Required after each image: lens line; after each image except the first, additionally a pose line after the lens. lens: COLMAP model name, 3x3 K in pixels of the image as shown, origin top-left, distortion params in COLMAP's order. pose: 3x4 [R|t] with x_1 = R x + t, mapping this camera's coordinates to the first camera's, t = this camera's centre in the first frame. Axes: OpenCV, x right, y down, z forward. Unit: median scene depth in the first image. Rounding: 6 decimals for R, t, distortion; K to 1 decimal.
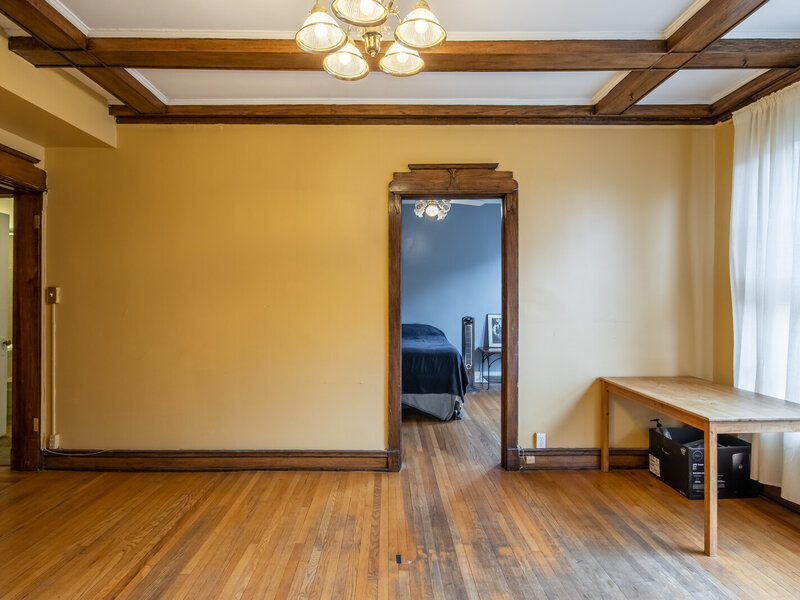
lens RADIAL K [[469.6, 0, 406.3], [0, 469.6, 294.1], [0, 0, 1]] dist [0.009816, -0.000371]
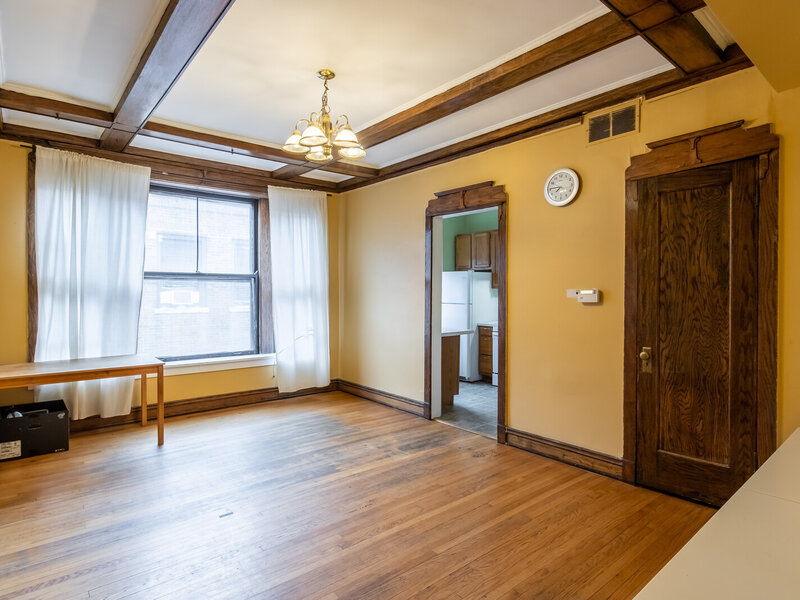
lens RADIAL K [[469.6, 0, 424.5], [0, 469.6, 292.2], [0, 0, 1]] dist [0.009816, -0.000371]
pose [[-0.626957, -0.006779, 0.779025, -0.995659], [-0.014706, 0.999887, -0.003134, 0.005400], [-0.778915, -0.013421, -0.626985, 1.096466]]
